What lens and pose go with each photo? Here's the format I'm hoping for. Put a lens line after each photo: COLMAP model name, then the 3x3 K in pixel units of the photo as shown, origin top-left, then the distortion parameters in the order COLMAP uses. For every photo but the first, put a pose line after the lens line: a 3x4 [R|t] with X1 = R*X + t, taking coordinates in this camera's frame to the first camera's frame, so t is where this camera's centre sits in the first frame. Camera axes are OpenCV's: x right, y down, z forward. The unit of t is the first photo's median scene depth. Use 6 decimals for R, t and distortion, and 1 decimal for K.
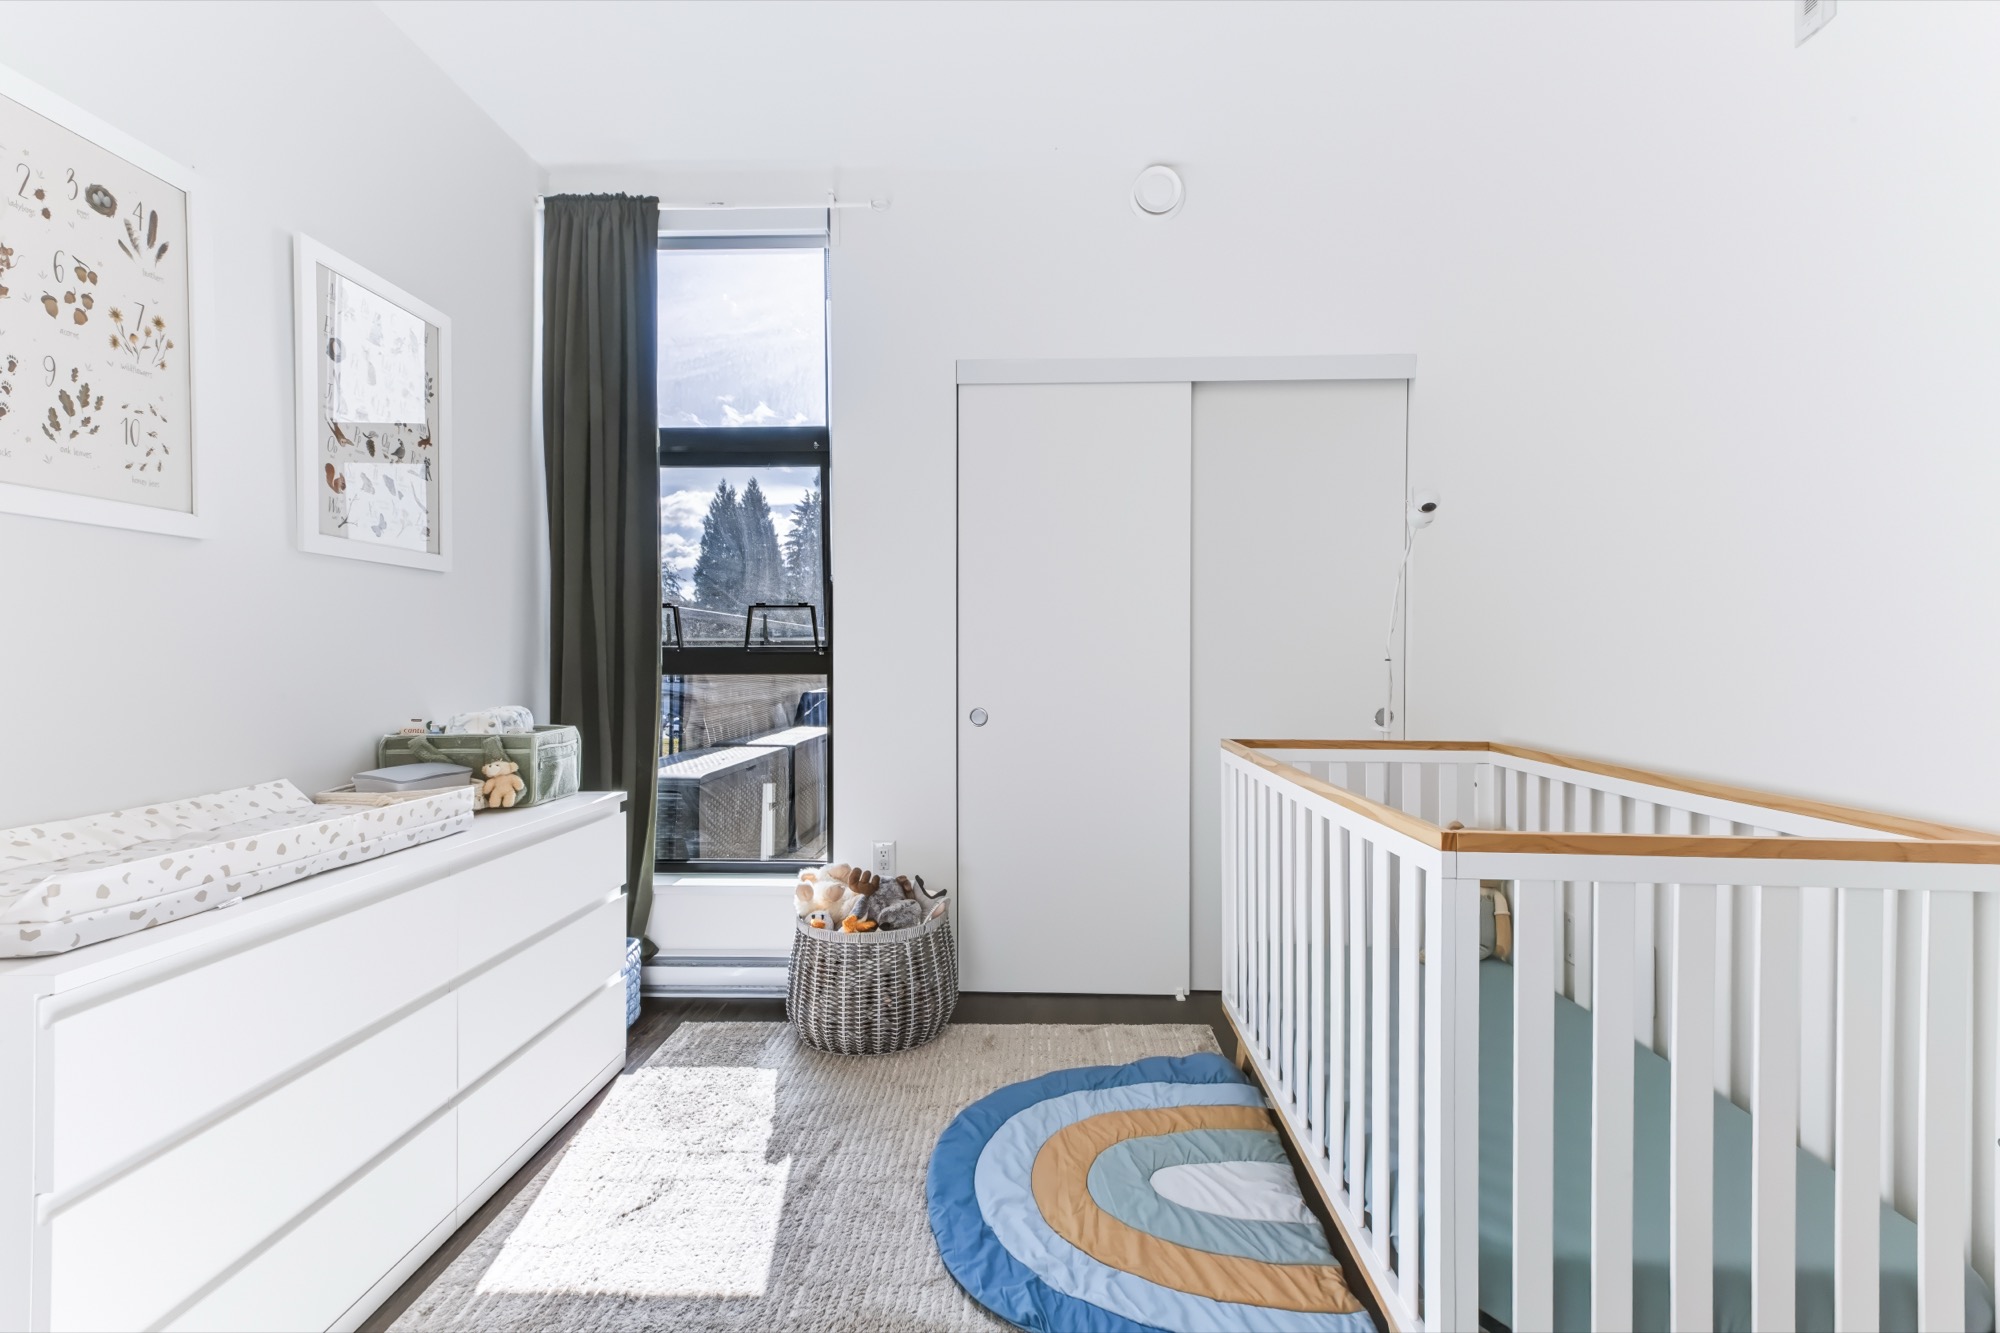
lens RADIAL K [[906.3, 0, 1009.7], [0, 906.3, 665.4], [0, 0, 1]] dist [0.029825, 0.000229]
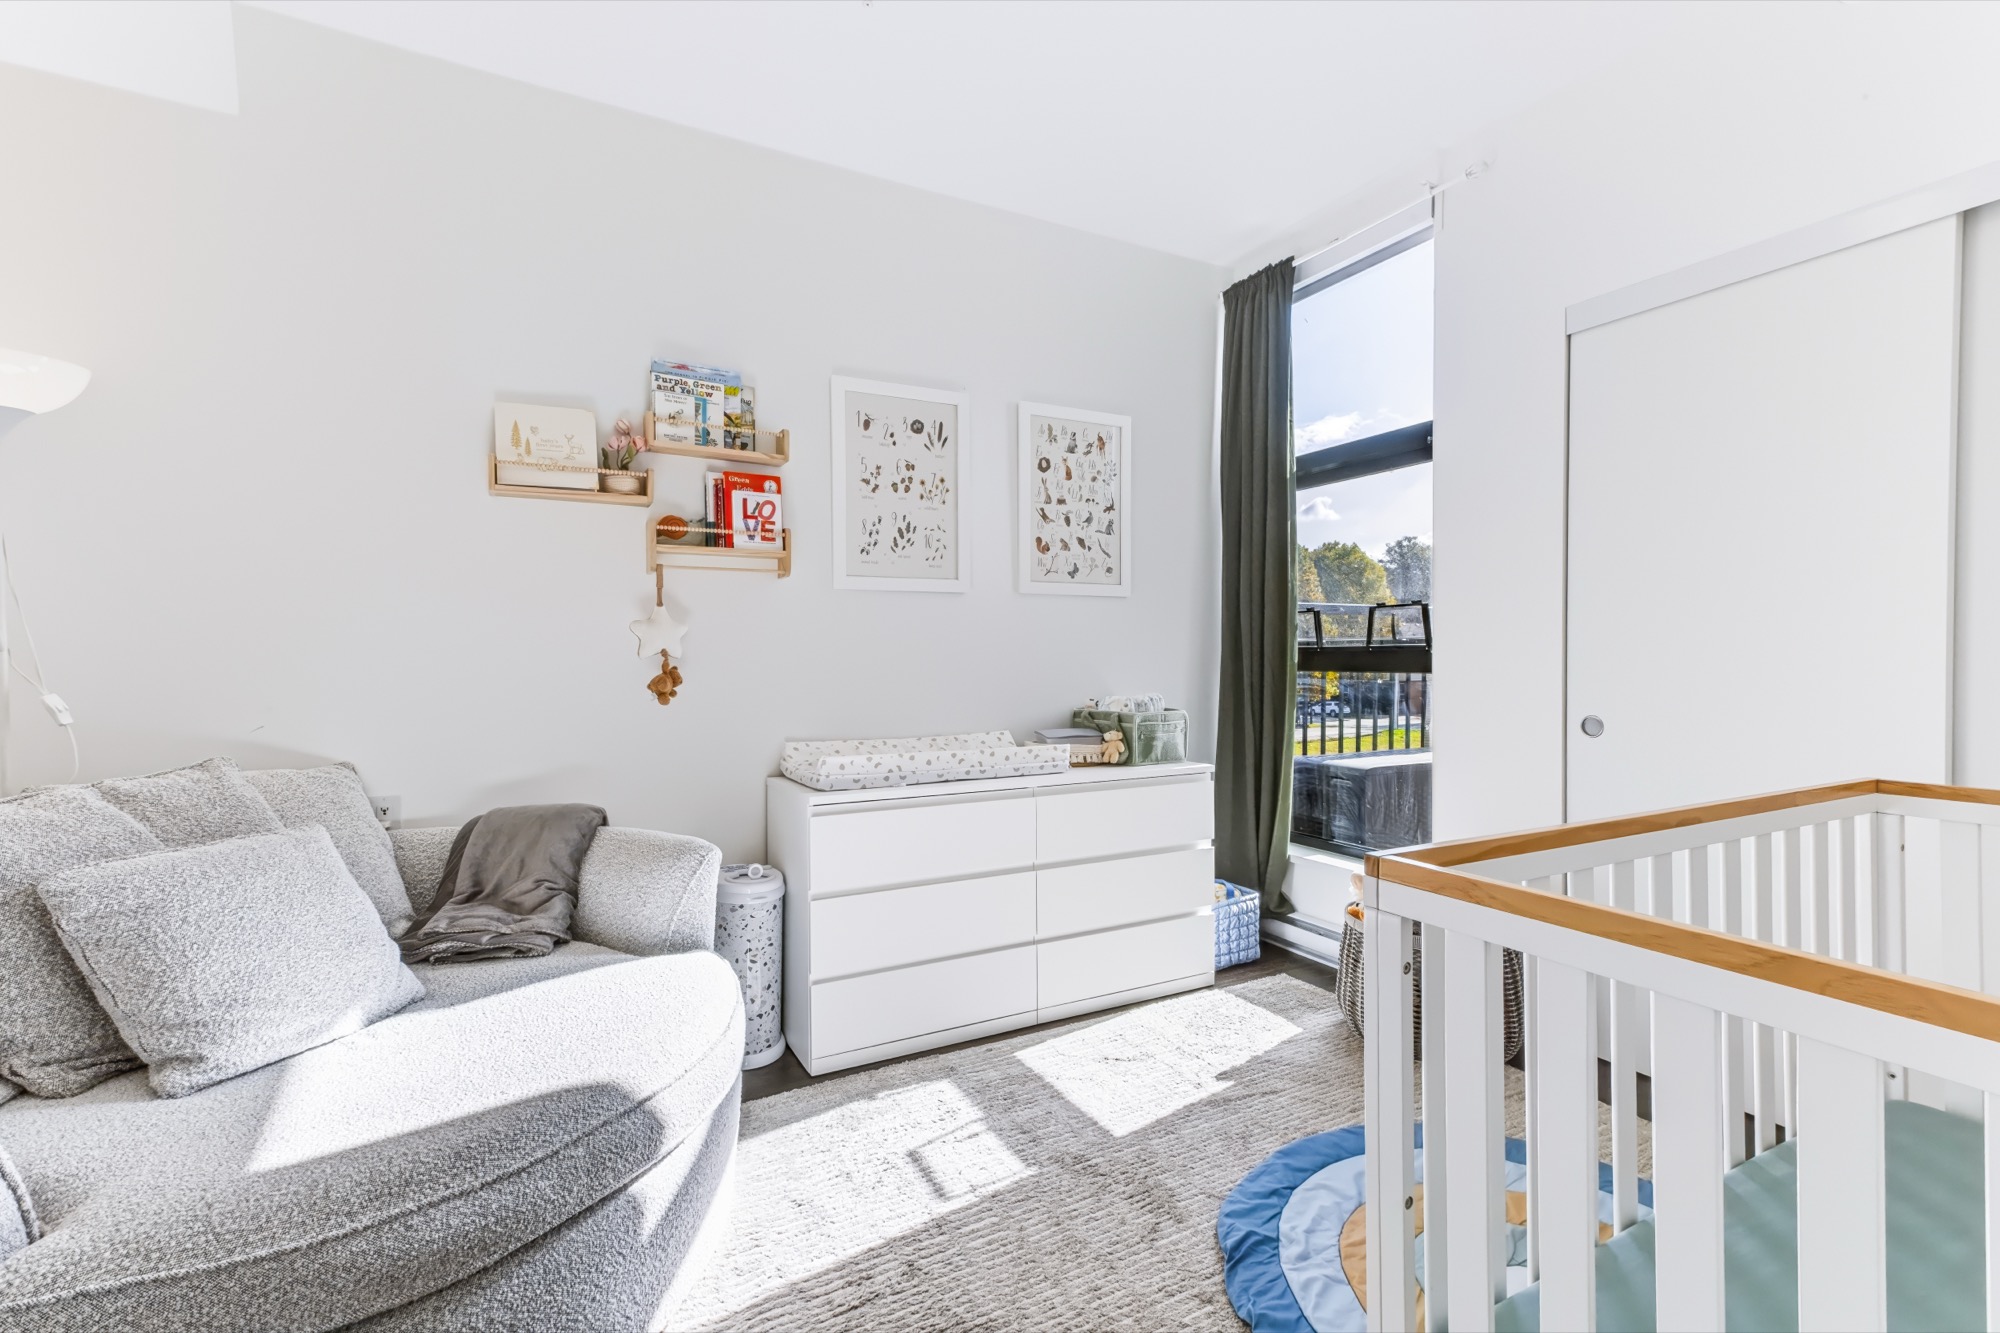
lens RADIAL K [[929.5, 0, 1000.8], [0, 929.5, 660.8], [0, 0, 1]] dist [0.020306, 0.000176]
pose [[0.496214, 0.001952, -0.868198, 0.599049], [-0.002058, 0.999997, 0.001073, -0.004647], [0.868198, 0.001254, 0.496217, 0.133061]]
